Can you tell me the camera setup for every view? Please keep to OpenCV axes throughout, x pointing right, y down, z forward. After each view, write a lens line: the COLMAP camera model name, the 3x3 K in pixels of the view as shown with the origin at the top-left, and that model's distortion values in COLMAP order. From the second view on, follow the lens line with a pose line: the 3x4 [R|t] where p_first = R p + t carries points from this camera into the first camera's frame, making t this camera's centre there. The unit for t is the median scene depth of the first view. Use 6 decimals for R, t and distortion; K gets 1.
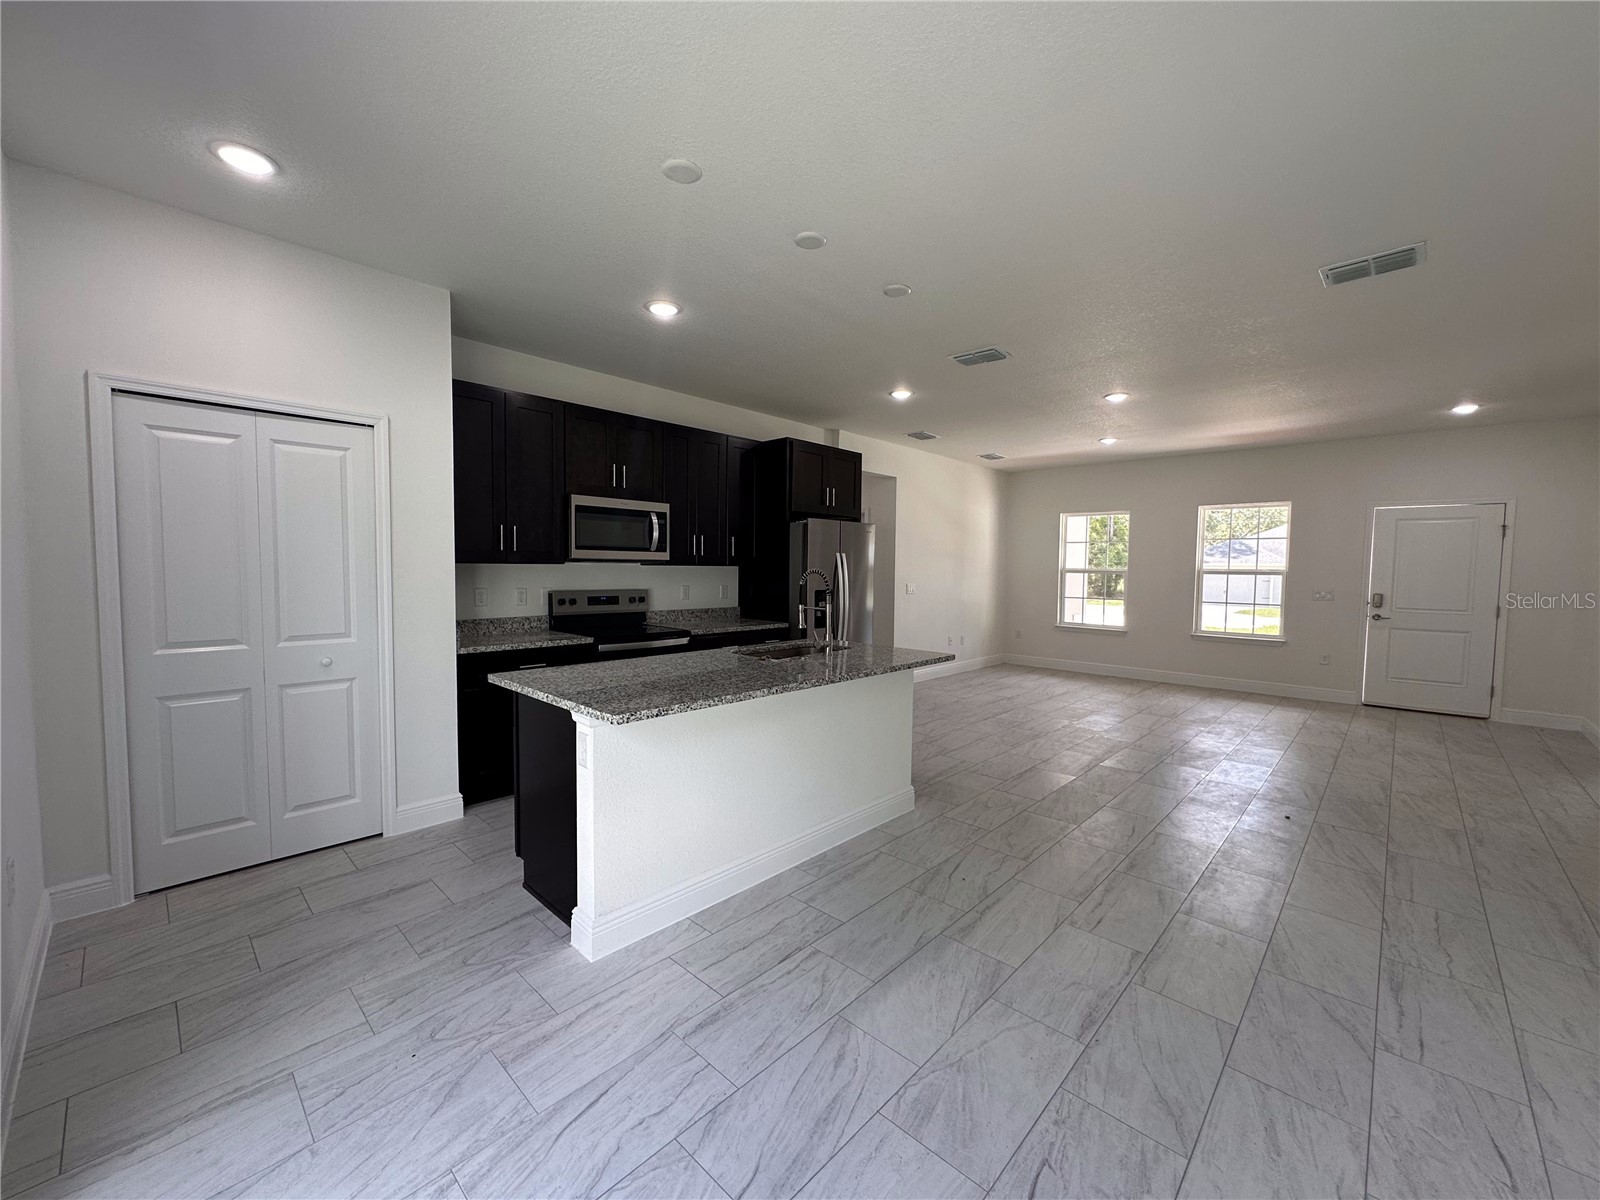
lens RADIAL K [[635.0, 0, 801.6], [0, 635.0, 604.1], [0, 0, 1]] dist [-0.000972, 0.000227]
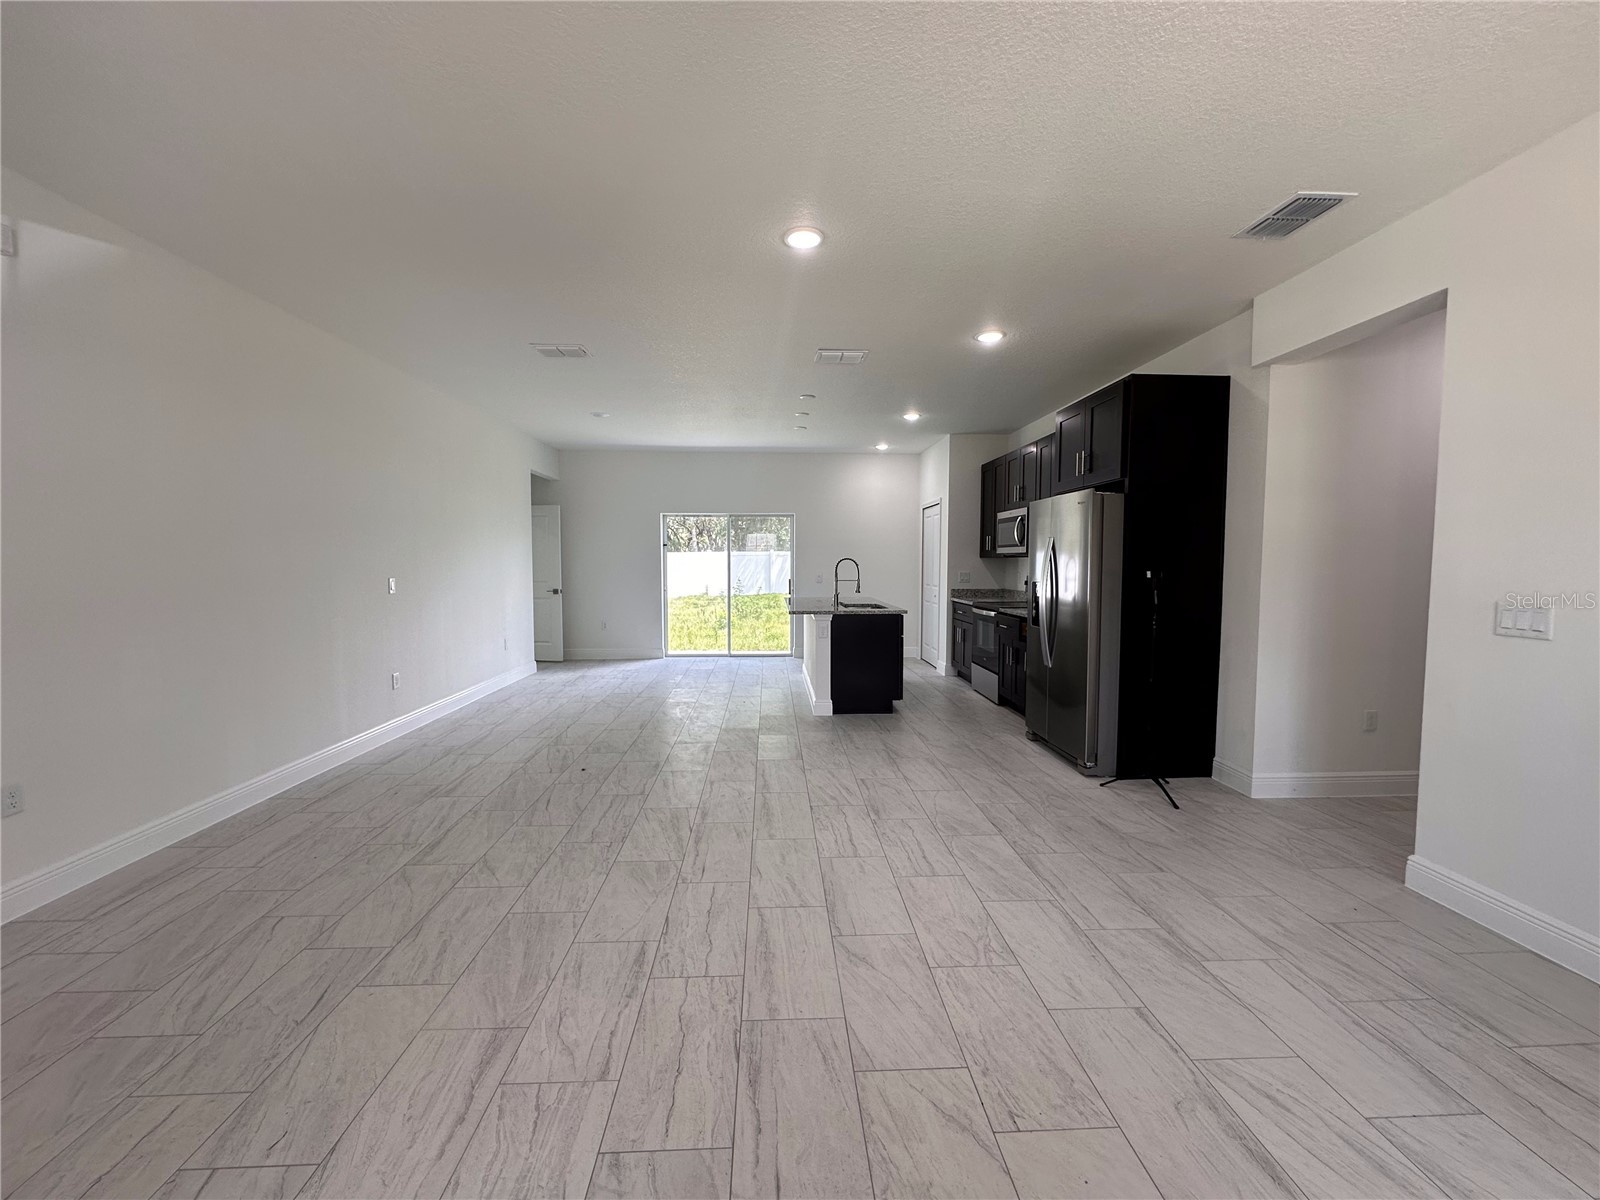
lens RADIAL K [[638.3, 0, 800.0], [0, 638.3, 600.0], [0, 0, 1]] dist [-0.000824, -0.000187]
pose [[-0.691774, 0.031727, -0.721417, 1.127950], [-0.053898, 0.993979, 0.095397, -0.080680], [0.720100, 0.104876, -0.685899, 1.744863]]
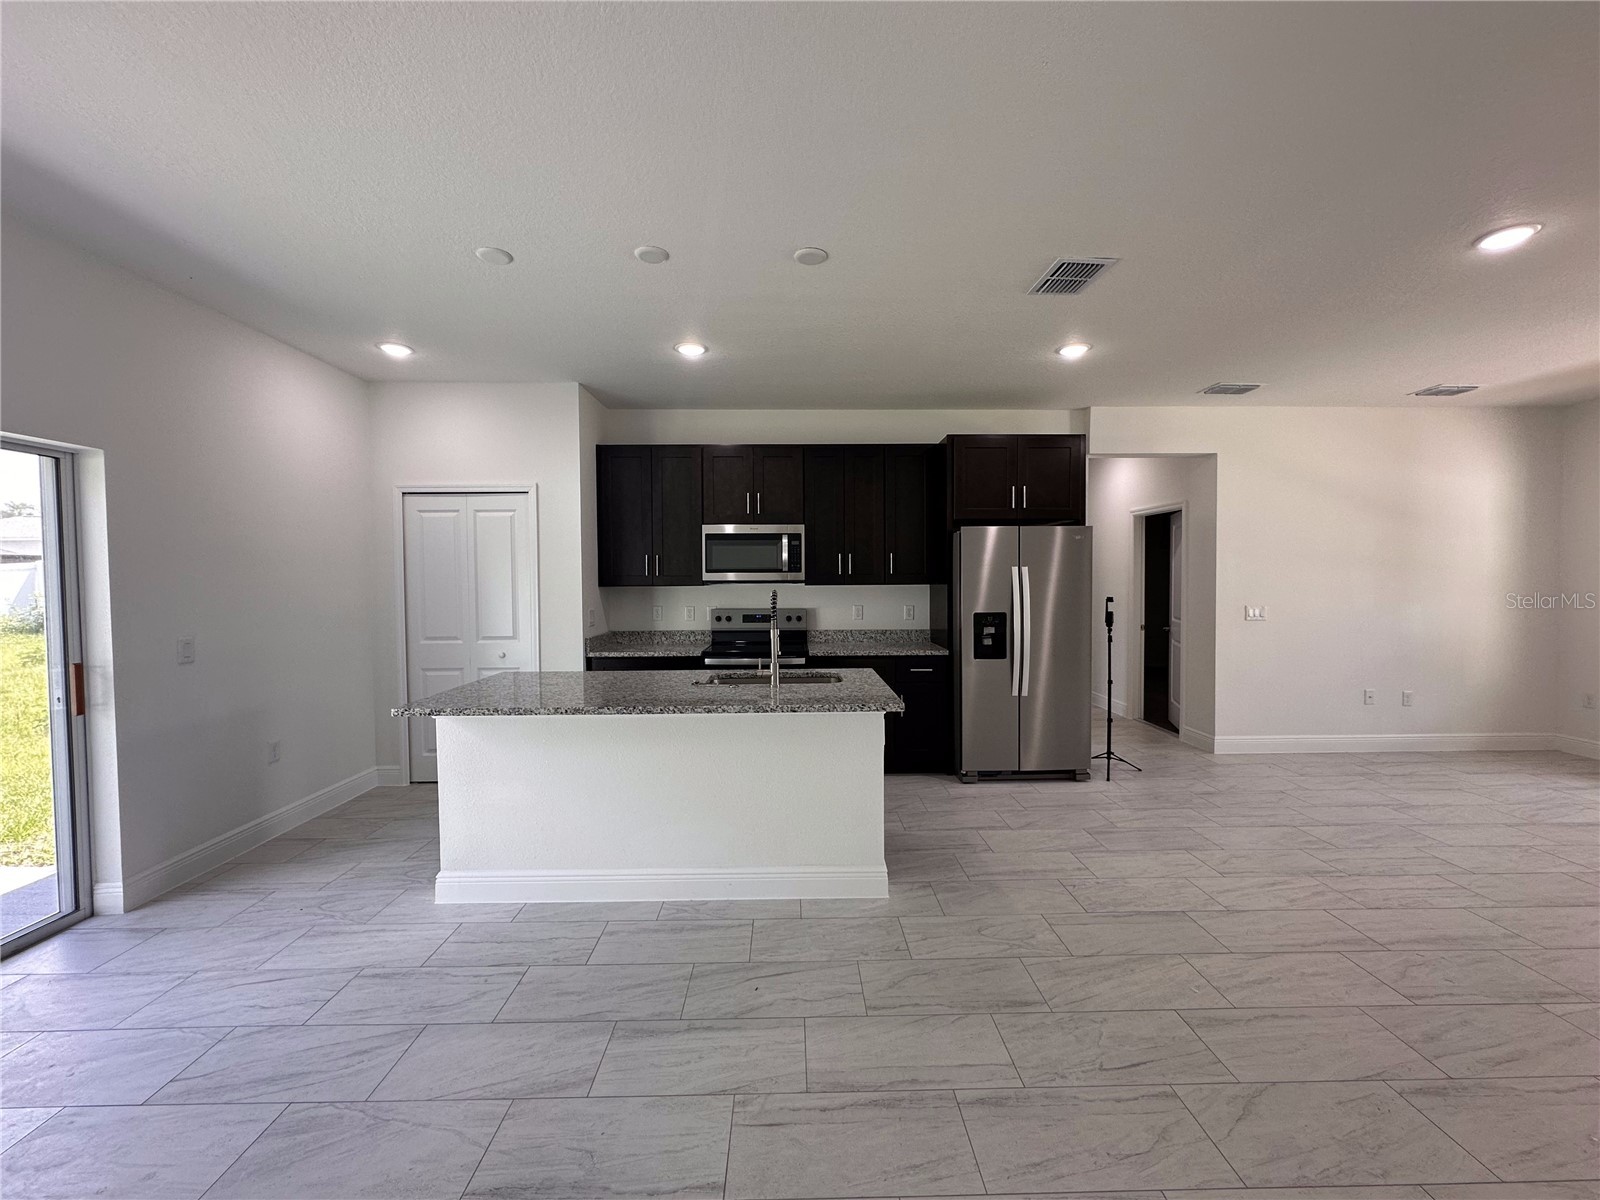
lens RADIAL K [[638.3, 0, 800.0], [0, 638.3, 600.0], [0, 0, 1]] dist [-0.000824, -0.000187]
pose [[0.698787, 0.003963, -0.715319, 0.580000], [-0.027566, 0.999391, -0.021392, -0.017708], [0.714799, 0.034667, 0.698471, 0.326579]]
